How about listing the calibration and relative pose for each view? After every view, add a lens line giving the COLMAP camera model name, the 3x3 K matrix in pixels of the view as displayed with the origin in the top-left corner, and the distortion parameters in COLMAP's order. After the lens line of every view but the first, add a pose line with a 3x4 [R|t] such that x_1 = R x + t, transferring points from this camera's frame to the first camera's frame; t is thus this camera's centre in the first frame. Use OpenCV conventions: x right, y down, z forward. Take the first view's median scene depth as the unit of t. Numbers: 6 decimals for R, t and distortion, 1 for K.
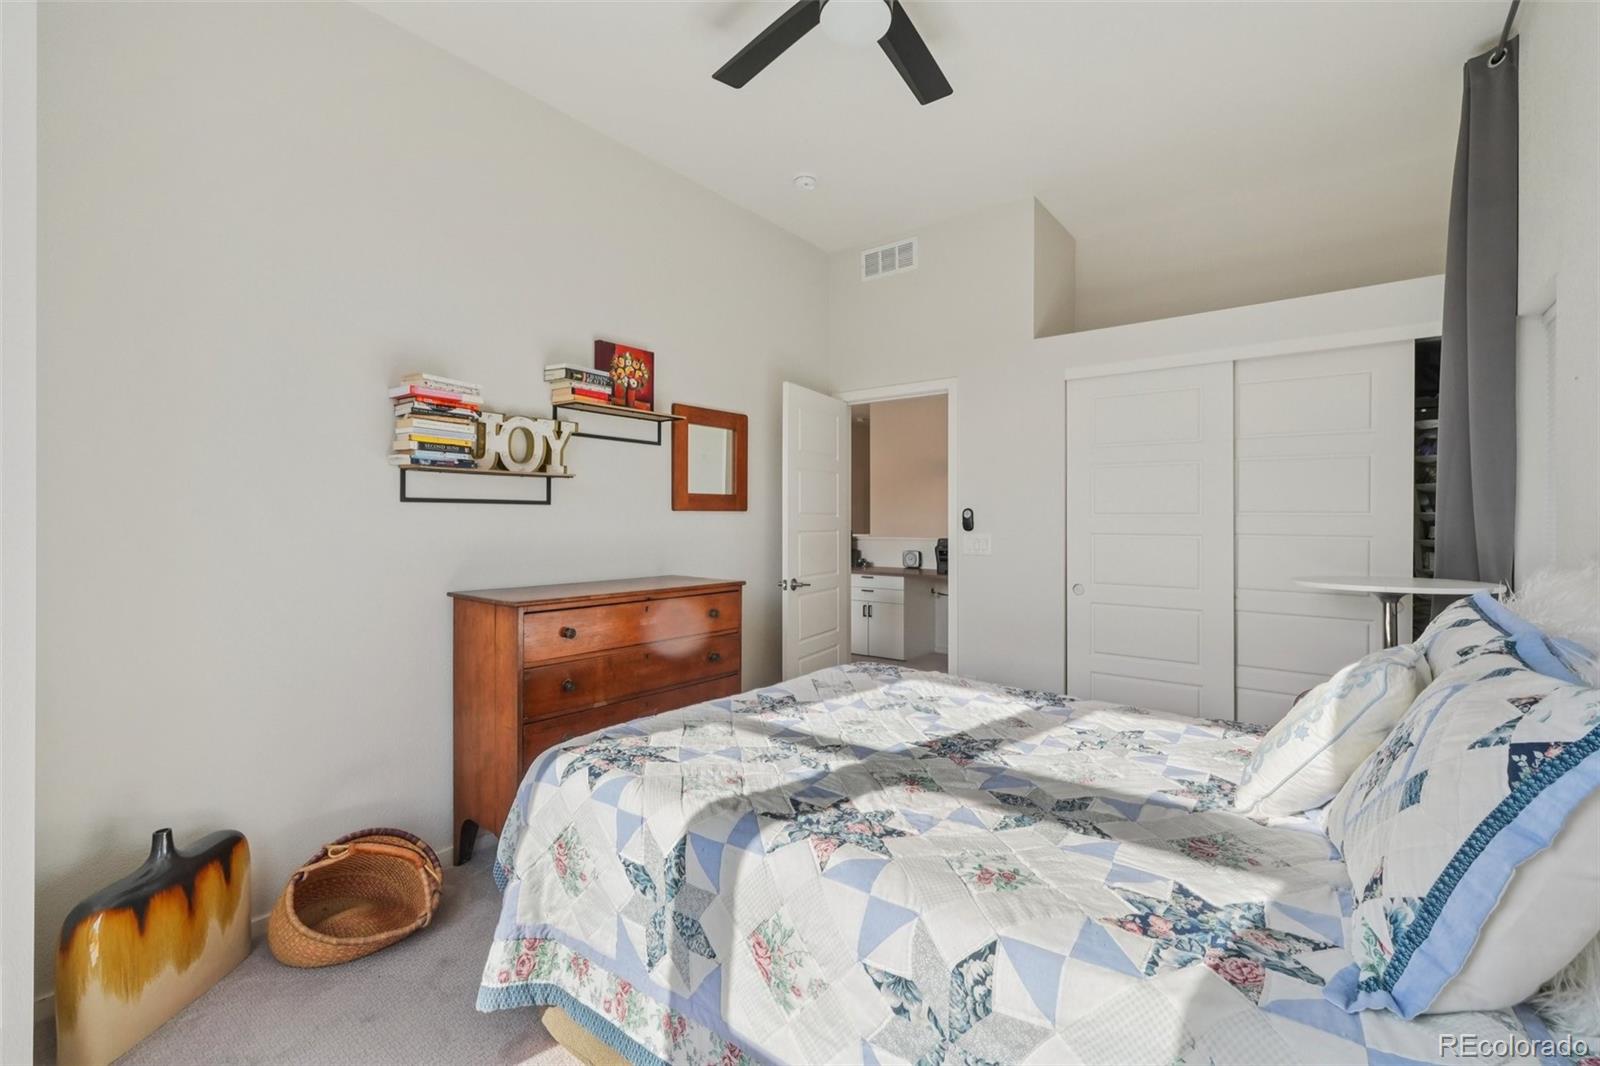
lens RADIAL K [[694.8, 0, 799.6], [0, 694.8, 526.3], [0, 0, 1]] dist [-0.004113, 0.001184]
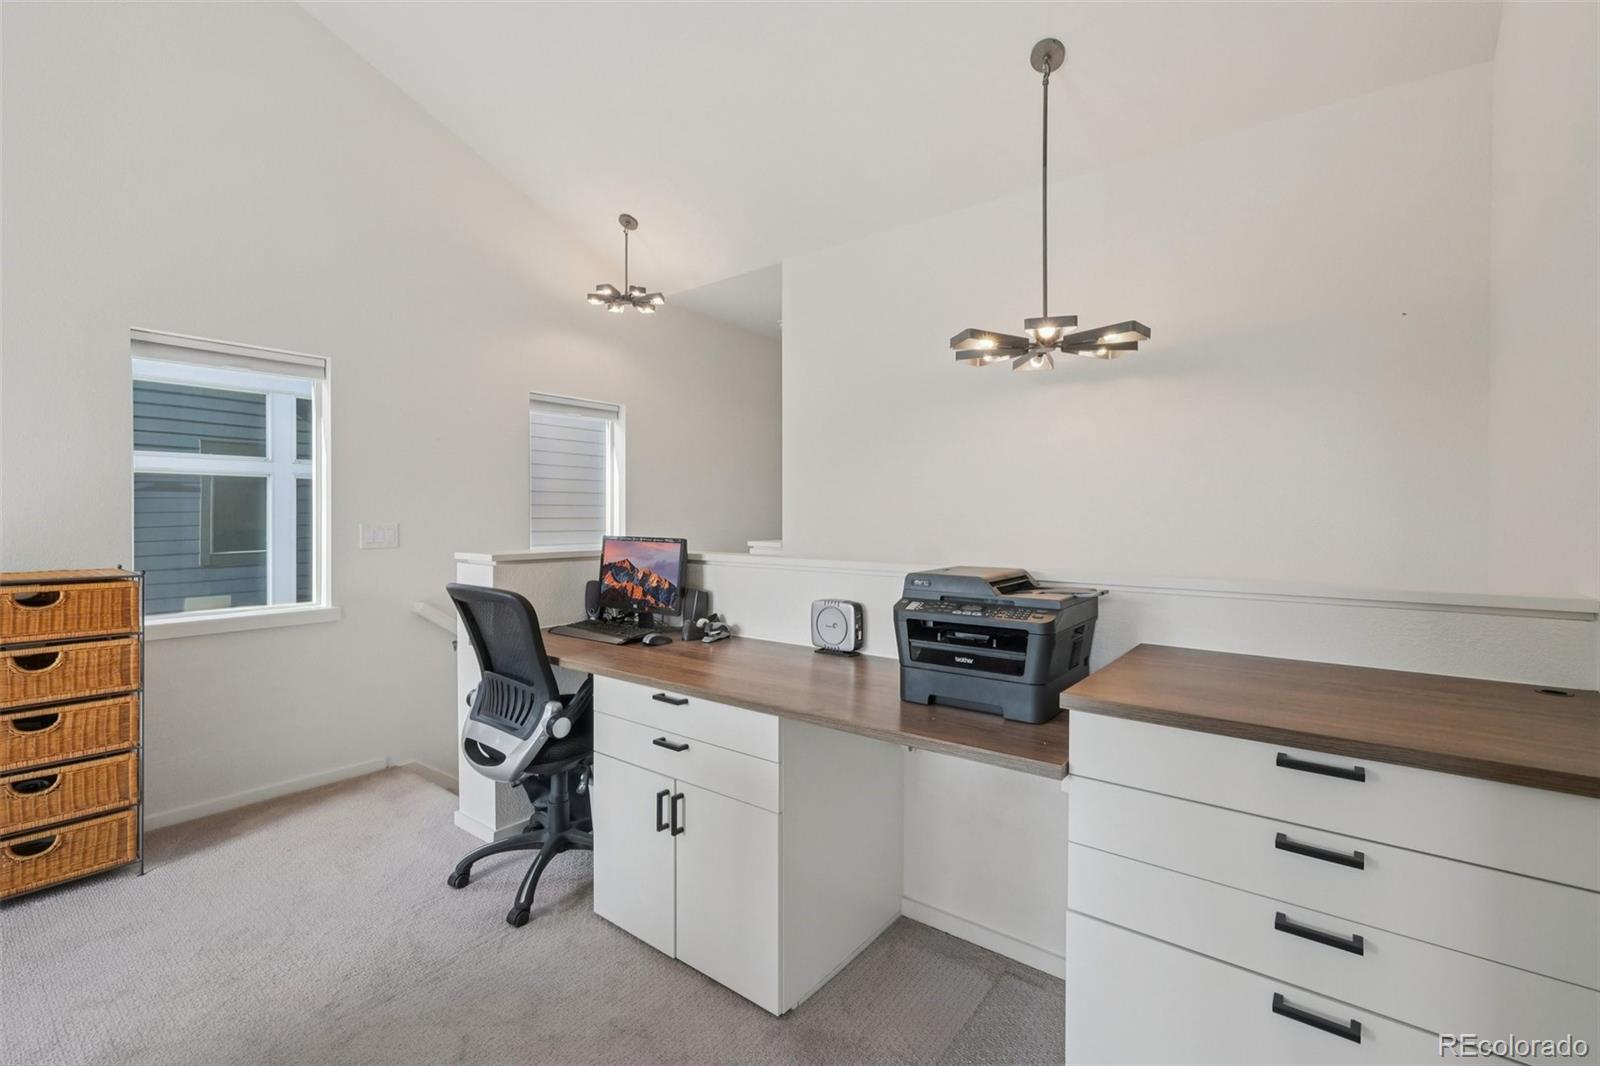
lens RADIAL K [[694.8, 0, 802.6], [0, 694.8, 521.5], [0, 0, 1]] dist [-0.004113, 0.001184]
pose [[0.999983, 0.004364, -0.003942, 0.147507], [-0.004349, 0.999983, 0.003856, -0.005149], [0.003959, -0.003838, 0.999985, 0.663586]]
